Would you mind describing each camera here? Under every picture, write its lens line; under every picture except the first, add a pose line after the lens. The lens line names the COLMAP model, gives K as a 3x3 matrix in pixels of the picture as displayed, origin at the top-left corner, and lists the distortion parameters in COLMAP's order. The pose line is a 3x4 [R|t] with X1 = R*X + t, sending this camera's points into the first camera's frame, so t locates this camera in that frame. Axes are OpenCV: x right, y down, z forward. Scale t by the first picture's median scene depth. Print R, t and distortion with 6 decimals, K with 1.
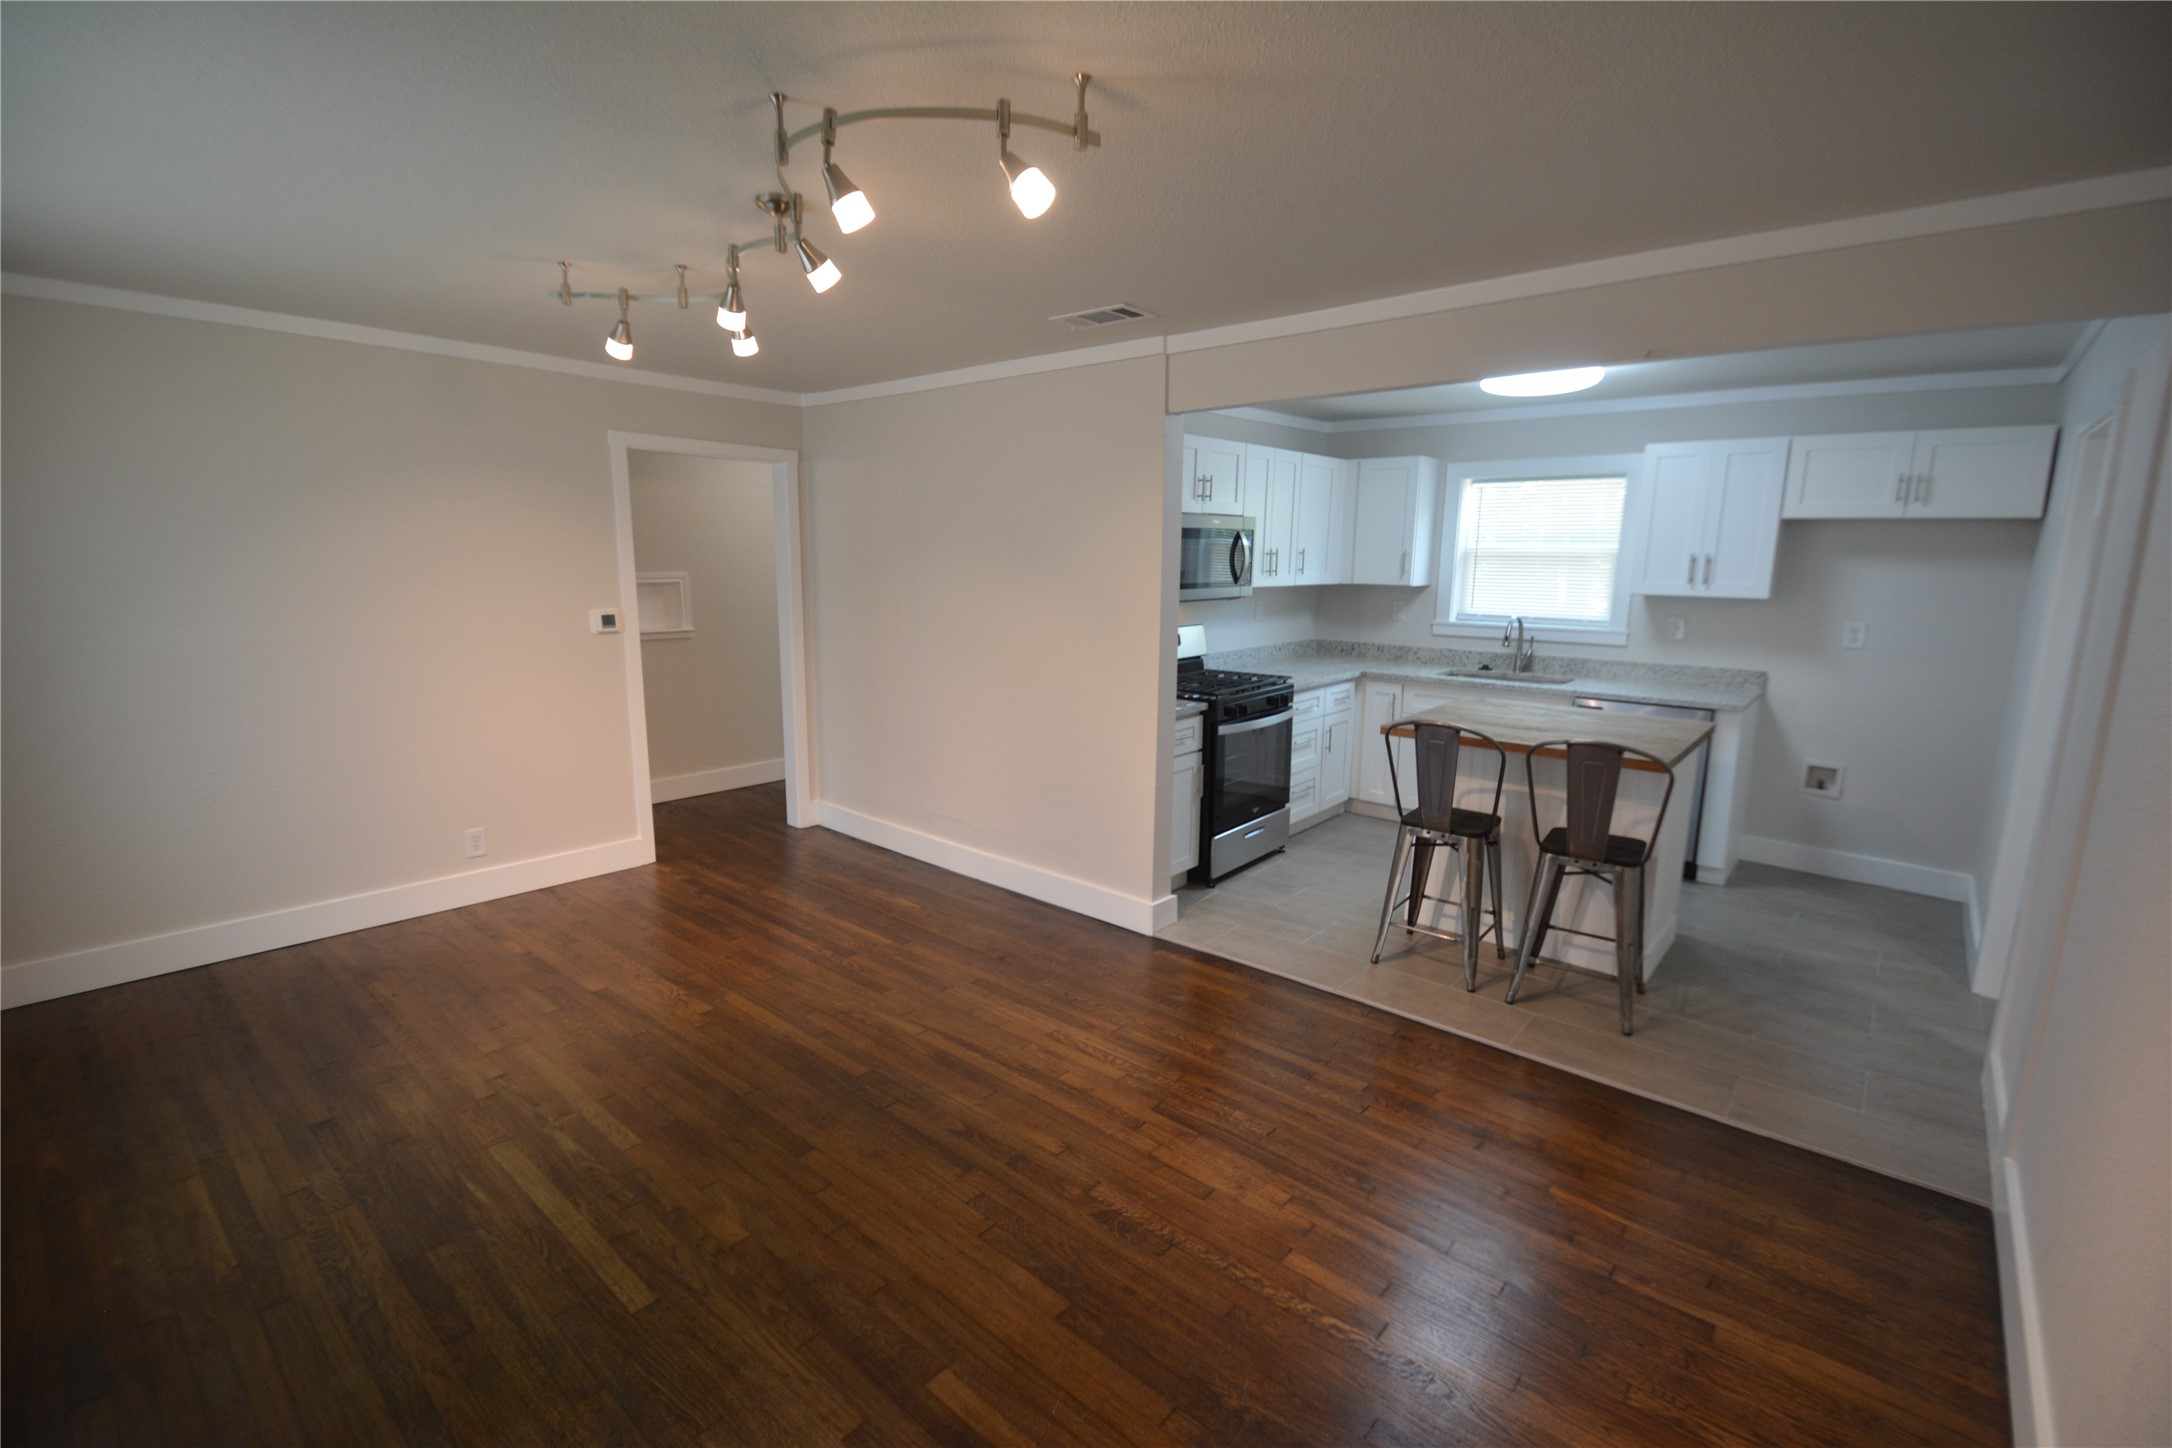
lens RADIAL K [[965.2, 0, 1080.5], [0, 965.2, 732.3], [0, 0, 1]] dist [0.017225, -0.017649]
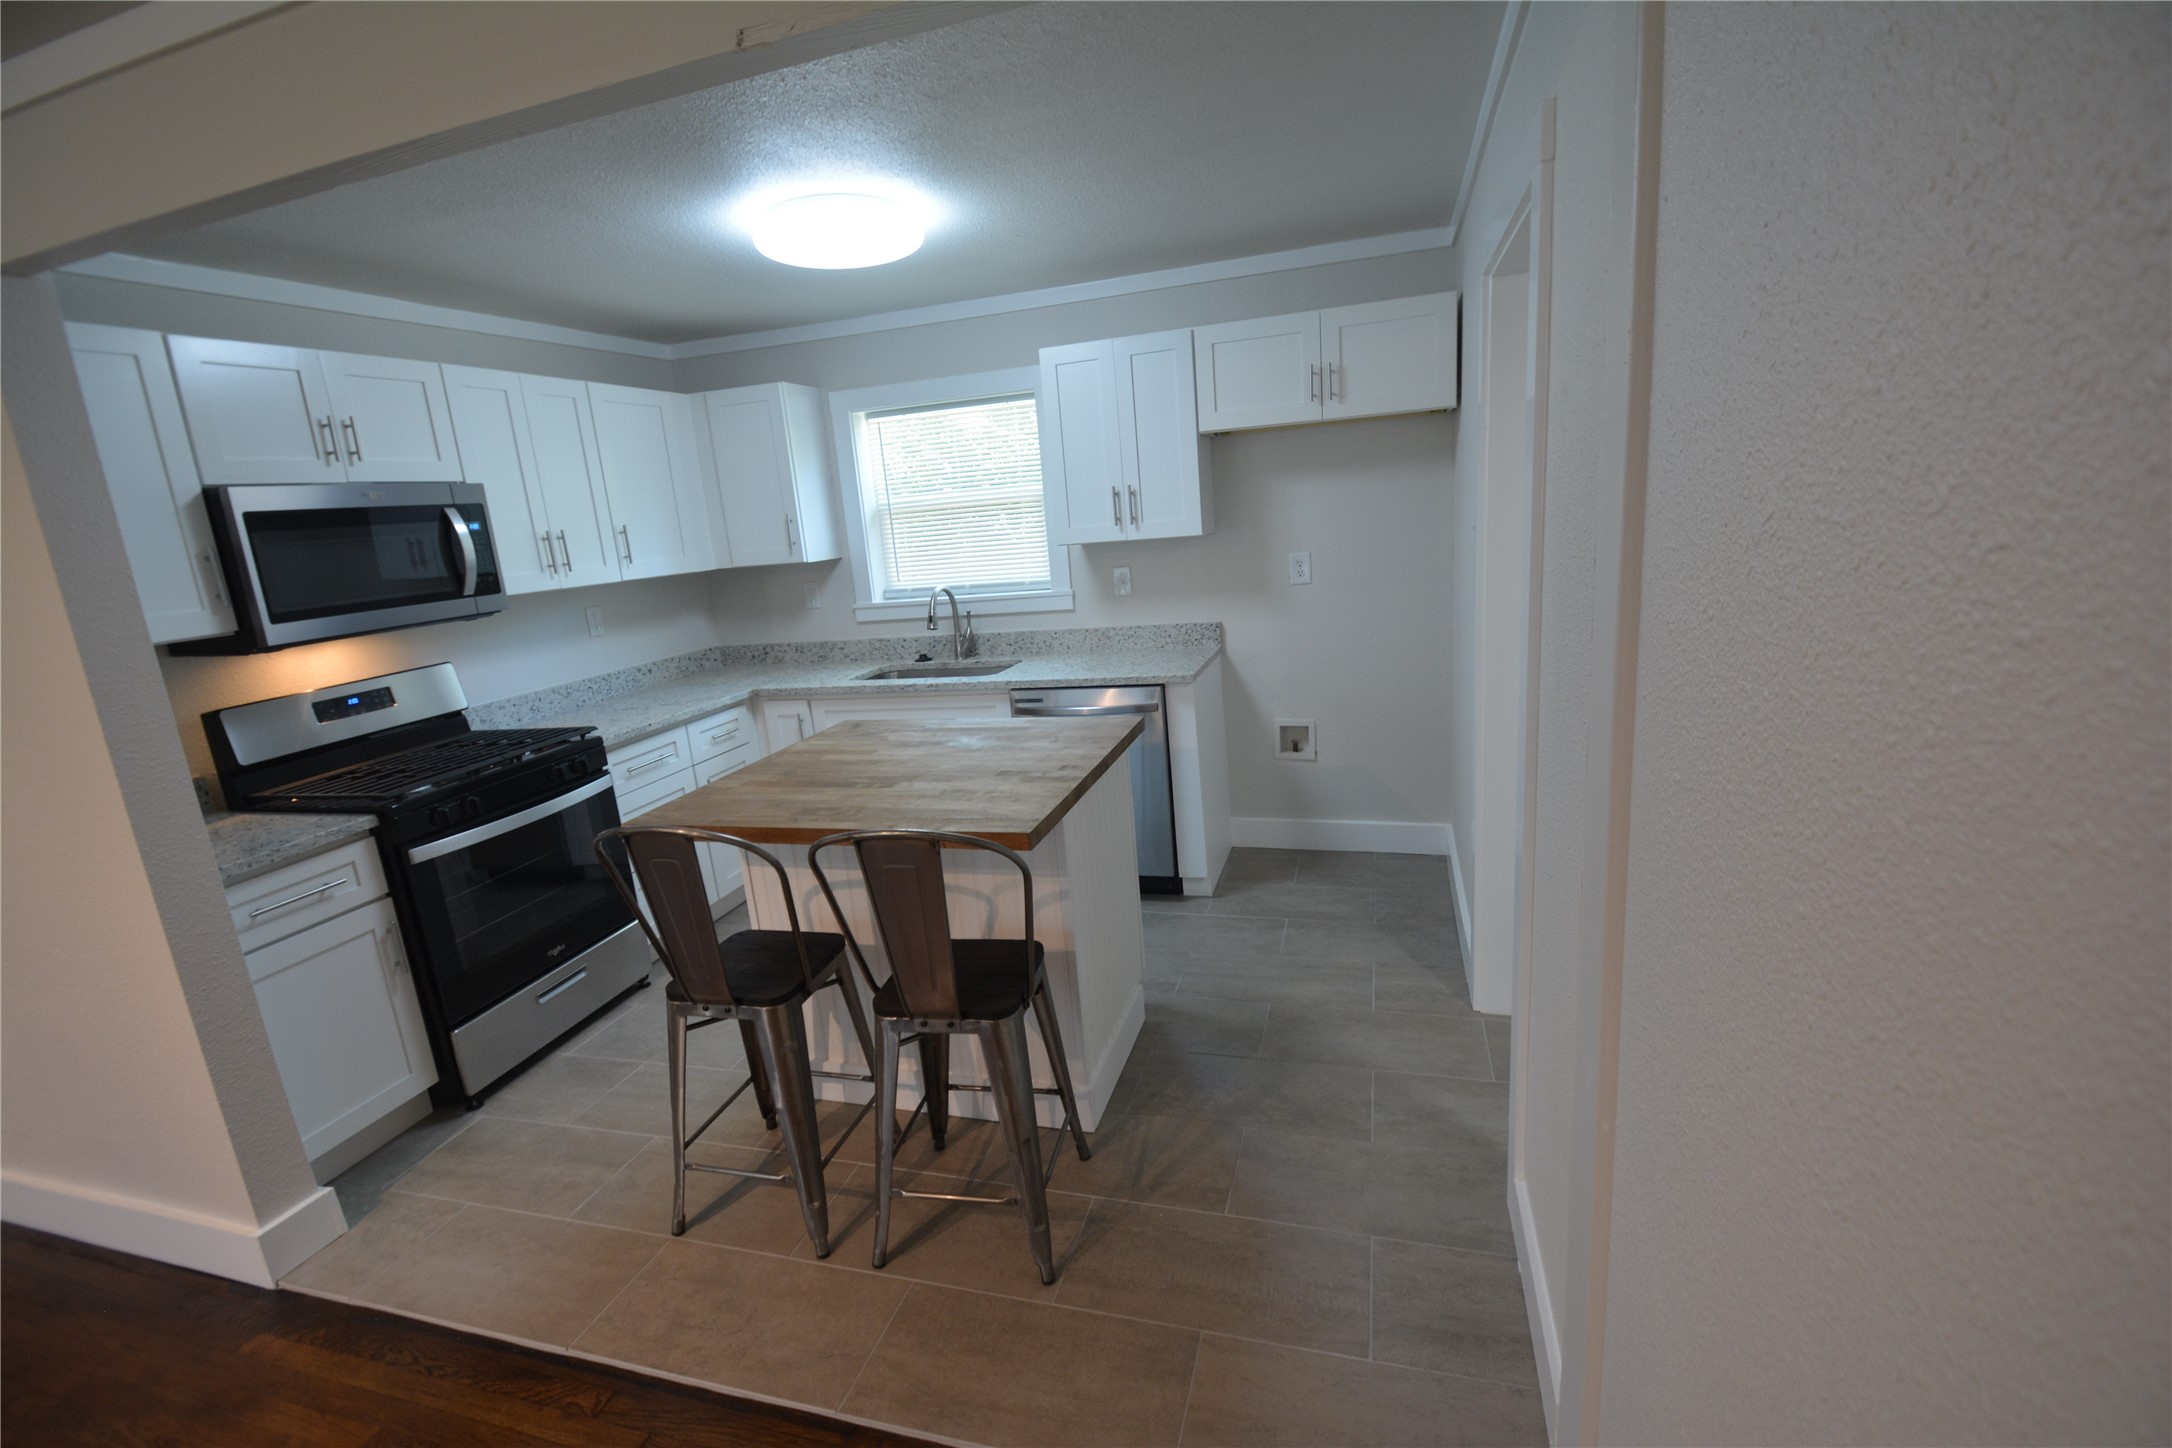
lens RADIAL K [[965.2, 0, 1080.5], [0, 965.2, 732.3], [0, 0, 1]] dist [0.017225, -0.017649]
pose [[0.911270, -0.175184, 0.372690, 0.276816], [0.165070, 0.984506, 0.059156, -0.039279], [-0.377279, 0.007612, 0.926068, 0.284840]]
